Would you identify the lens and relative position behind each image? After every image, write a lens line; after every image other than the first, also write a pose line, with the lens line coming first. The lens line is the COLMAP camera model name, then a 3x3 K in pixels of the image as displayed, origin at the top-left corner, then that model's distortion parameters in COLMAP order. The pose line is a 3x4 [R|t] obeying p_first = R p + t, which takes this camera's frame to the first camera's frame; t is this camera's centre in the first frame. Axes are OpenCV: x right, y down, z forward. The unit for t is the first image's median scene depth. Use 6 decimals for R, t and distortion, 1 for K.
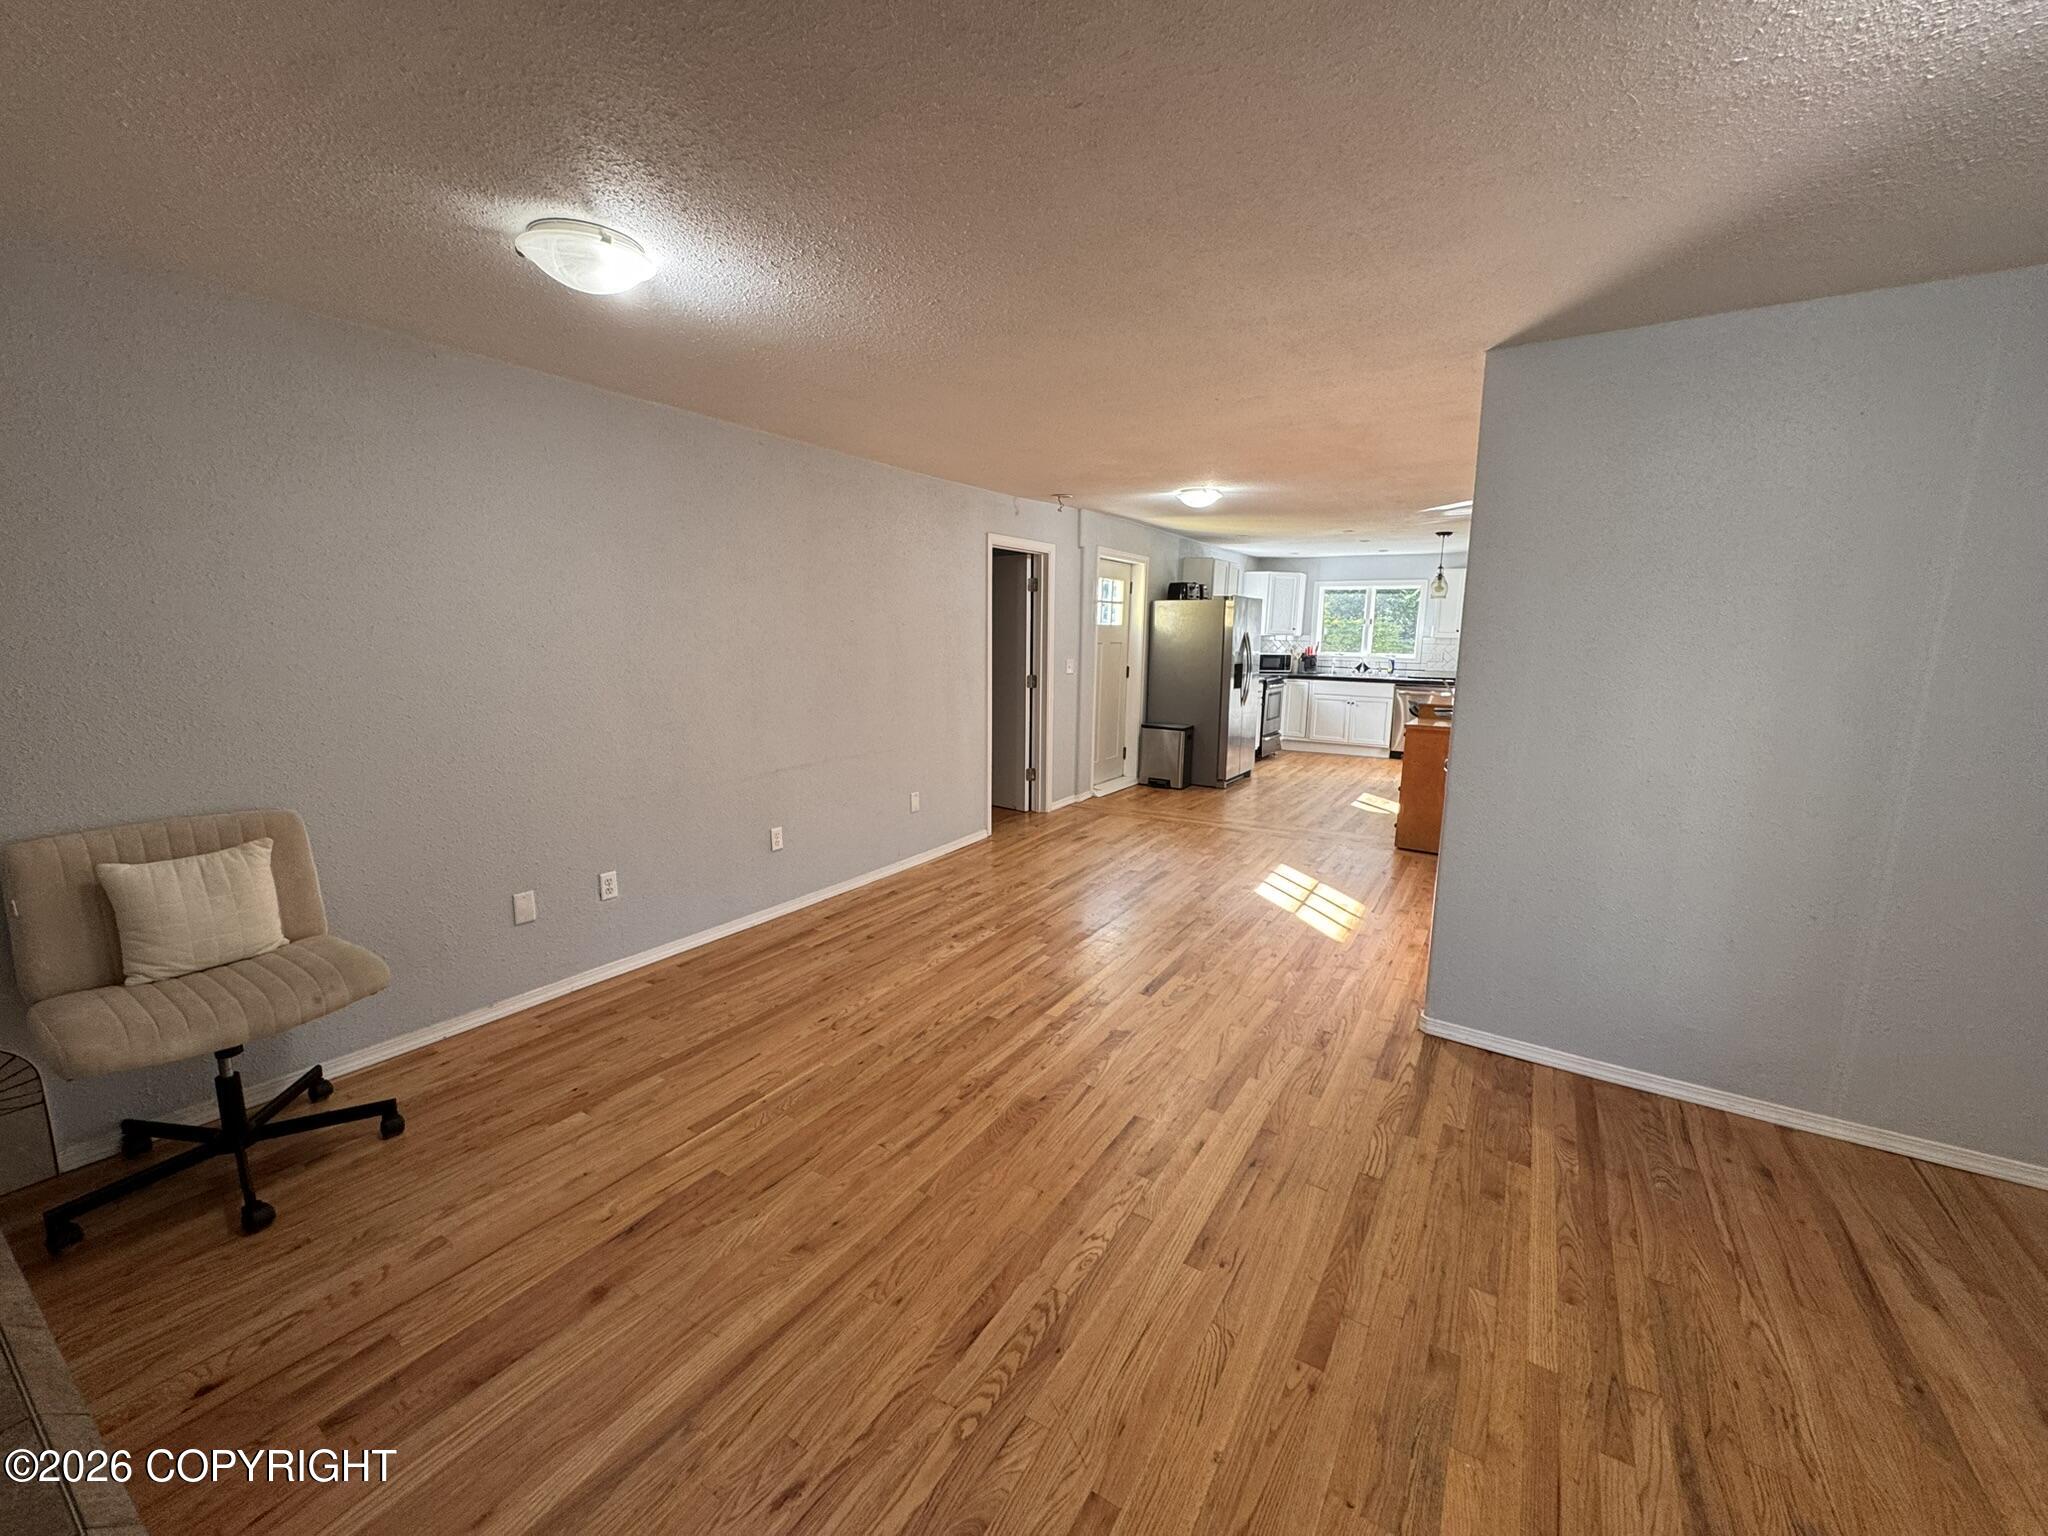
lens RADIAL K [[821.3, 0, 1005.2], [0, 821.3, 767.8], [0, 0, 1]] dist [-0.004376, 0.000400]
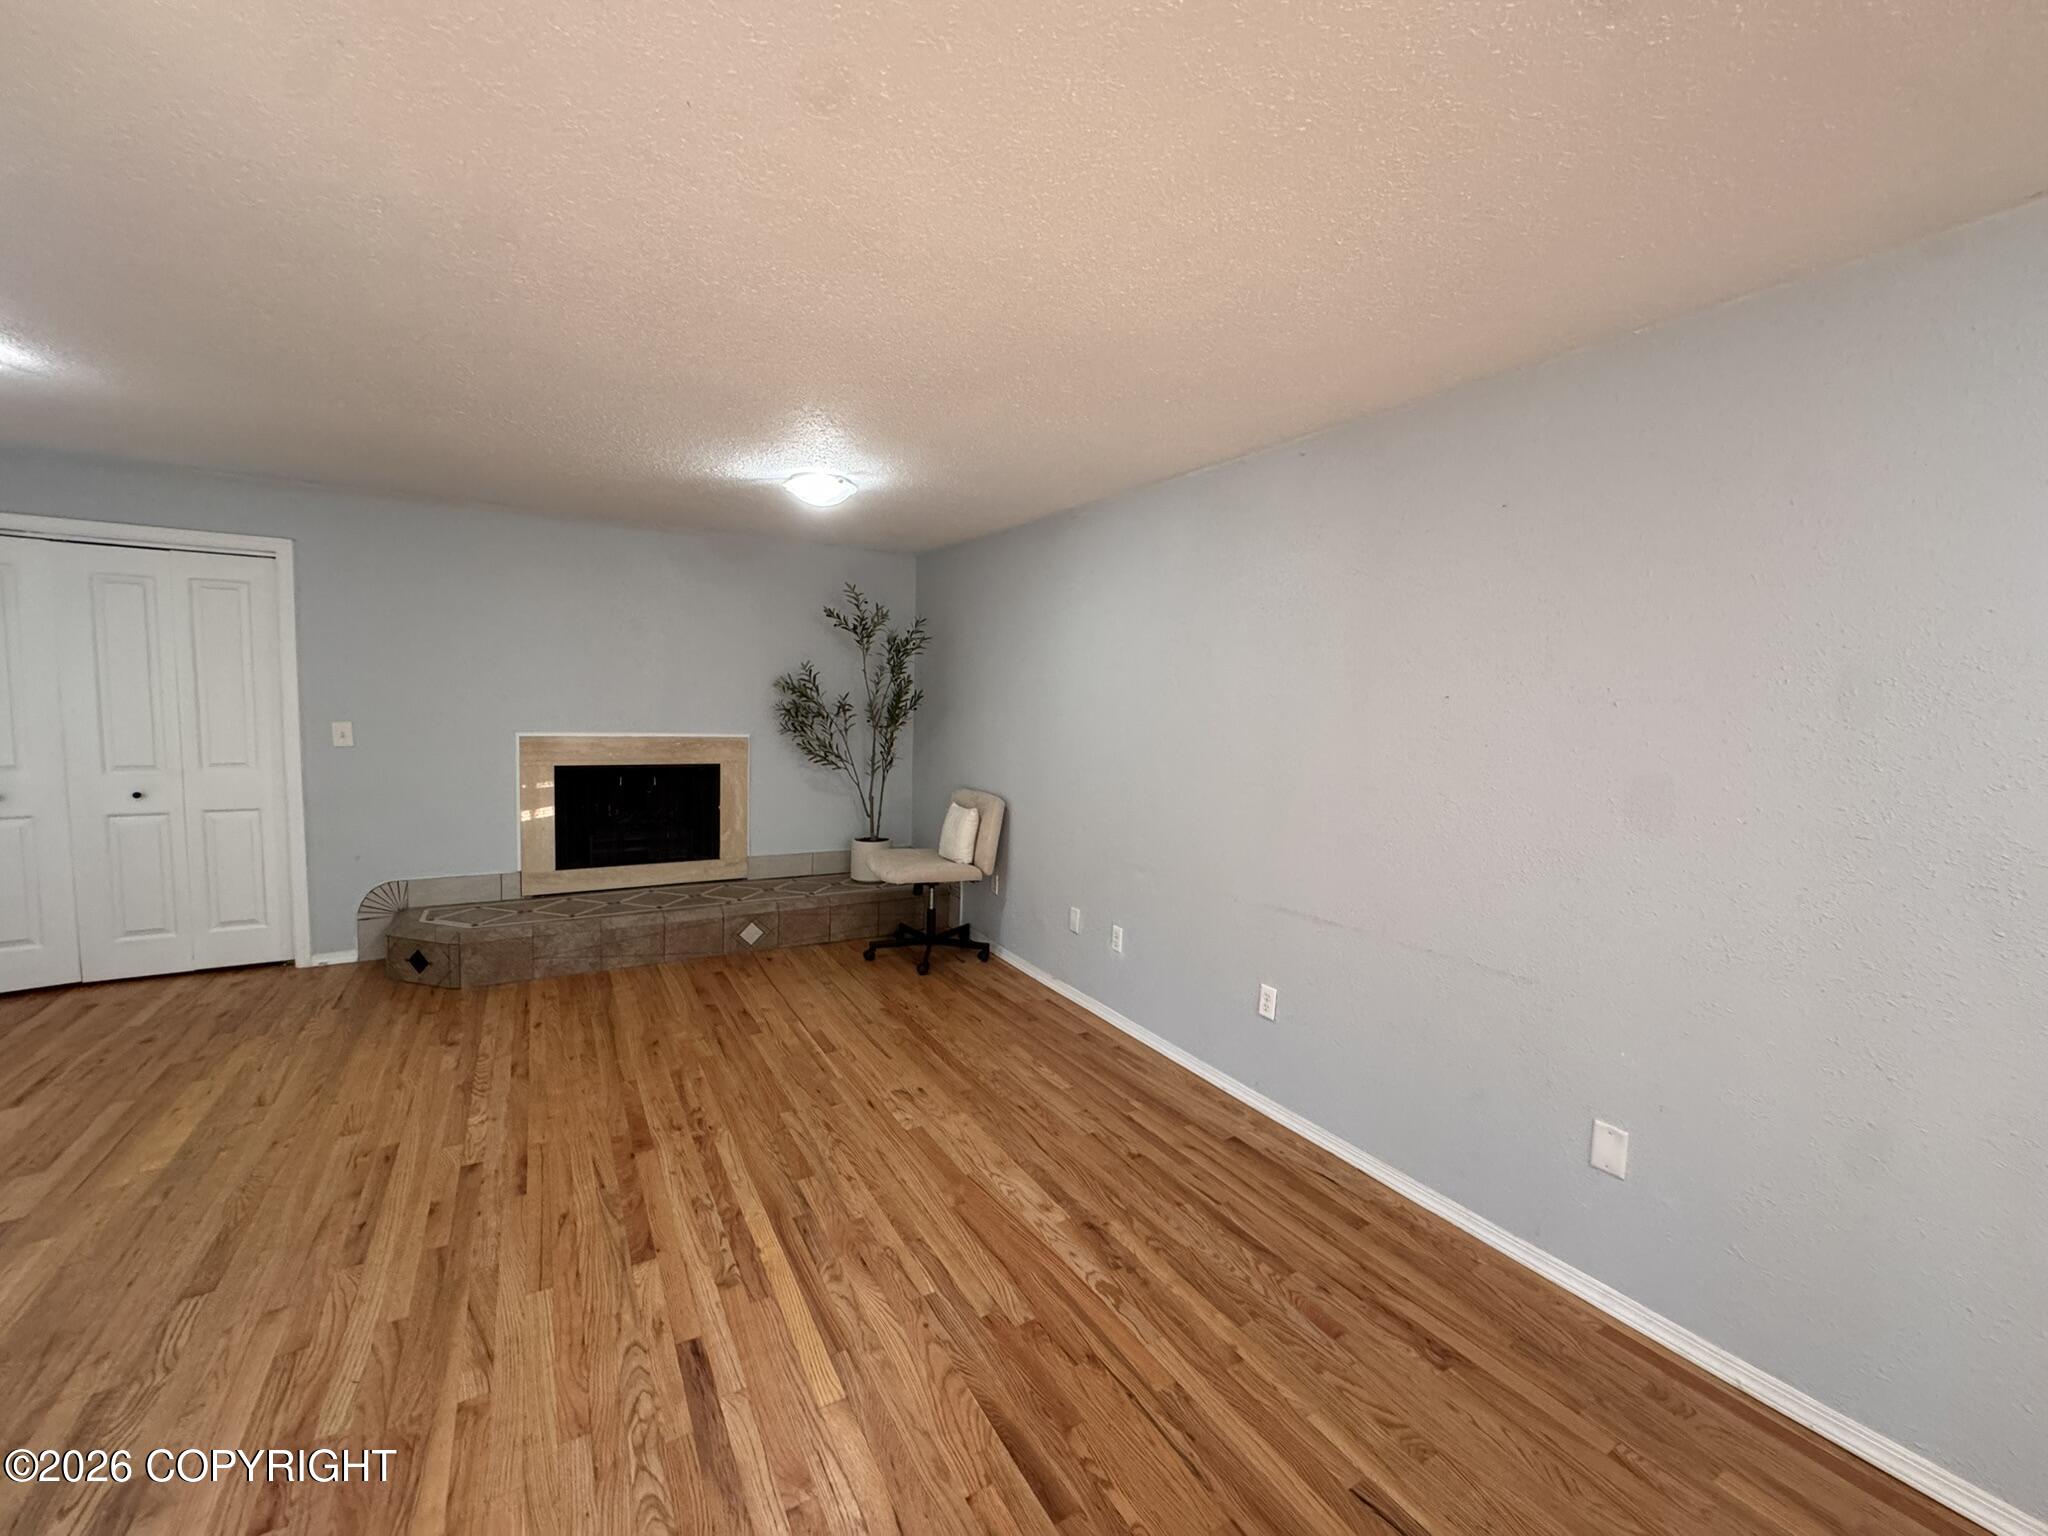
lens RADIAL K [[821.3, 0, 1022.7], [0, 821.3, 768.8], [0, 0, 1]] dist [-0.004376, 0.000400]
pose [[-0.441362, 0.048278, -0.896030, 0.420721], [-0.184186, 0.972416, 0.143120, -0.163415], [0.878223, 0.228204, -0.420295, 1.040450]]
